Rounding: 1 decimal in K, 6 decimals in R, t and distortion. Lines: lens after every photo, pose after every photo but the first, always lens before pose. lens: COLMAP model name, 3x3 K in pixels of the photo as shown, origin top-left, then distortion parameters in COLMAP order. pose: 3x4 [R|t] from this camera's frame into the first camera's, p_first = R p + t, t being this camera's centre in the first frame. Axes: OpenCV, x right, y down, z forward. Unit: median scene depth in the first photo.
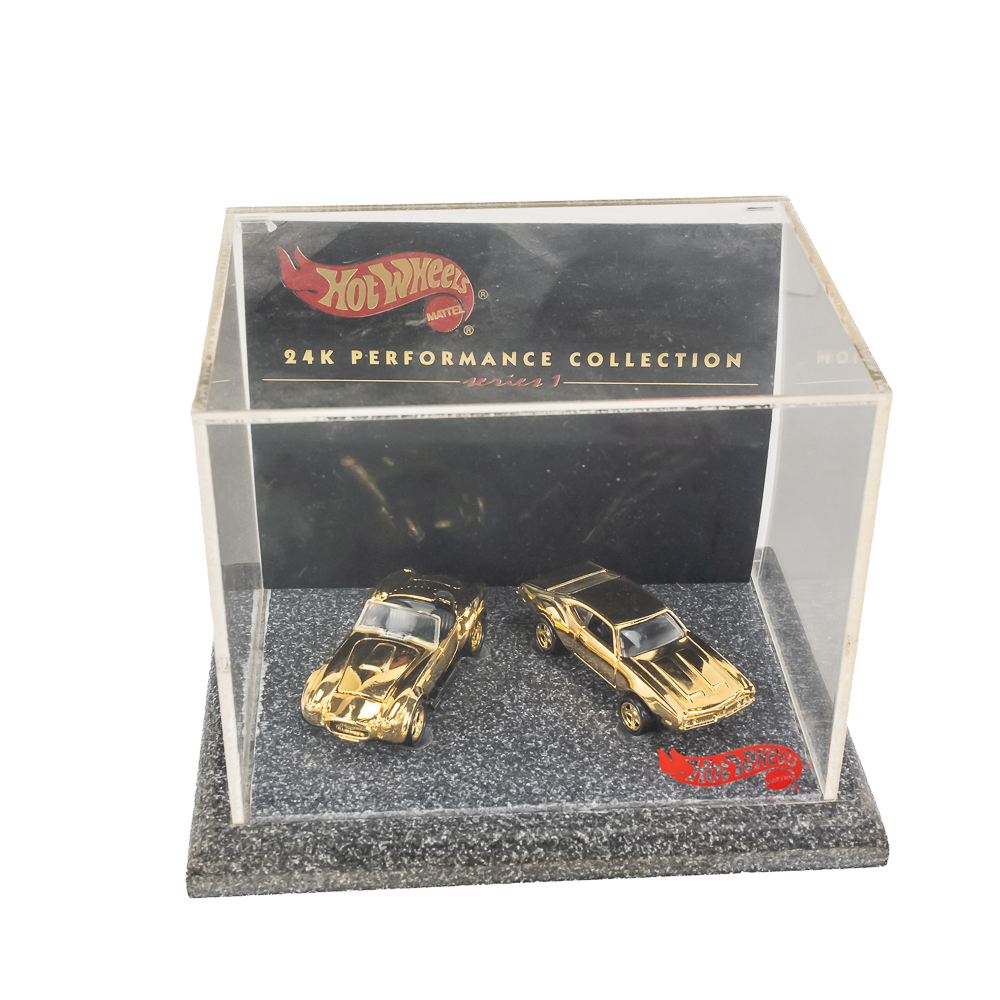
lens RADIAL K [[1777.7, 0, 500.0], [0, 1777.7, 500.0], [0, 0, 1]] dist [0.007815, -0.045405]
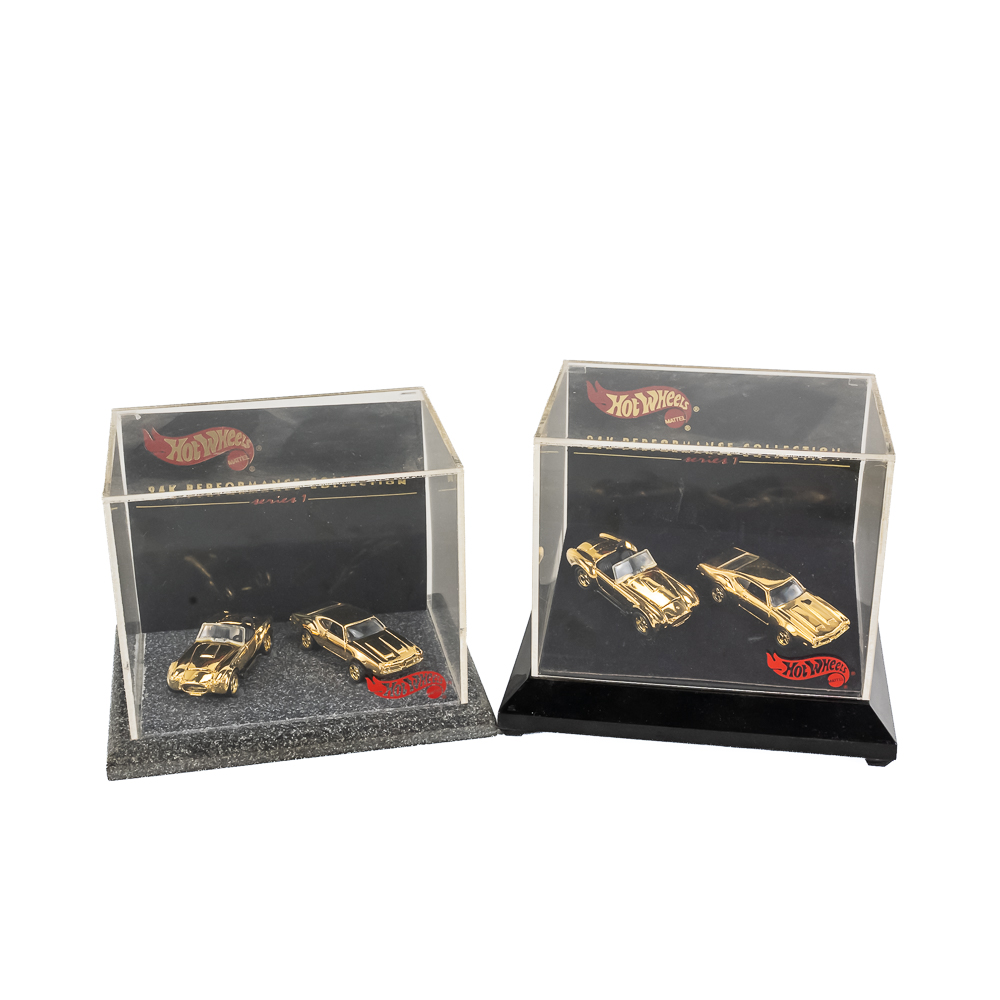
lens RADIAL K [[1458.6, 0, 500.0], [0, 1458.6, 500.0], [0, 0, 1]] dist [-0.013124, -0.044528]
pose [[0.990259, -0.062775, 0.124284, 0.047896], [0.080812, 0.985999, -0.145864, 0.180493], [-0.113387, 0.154486, 0.981467, -0.495939]]
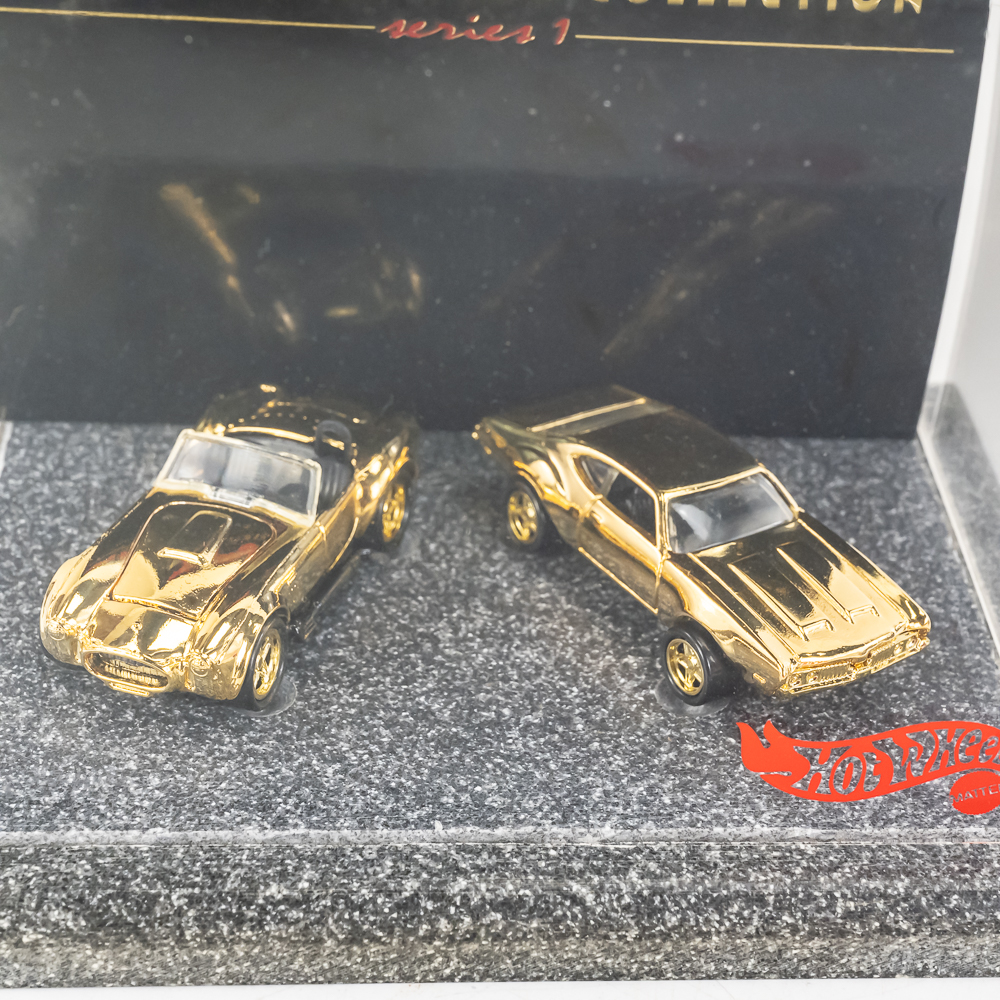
lens RADIAL K [[2620.9, 0, 481.6], [0, 2620.9, 500.6], [0, 0, 1]] dist [0.023049, 0.193643]
pose [[0.999478, 0.032178, -0.002756, 0.016017], [-0.032126, 0.999333, 0.017355, 0.064262], [0.003313, -0.017257, 0.999846, 0.253196]]
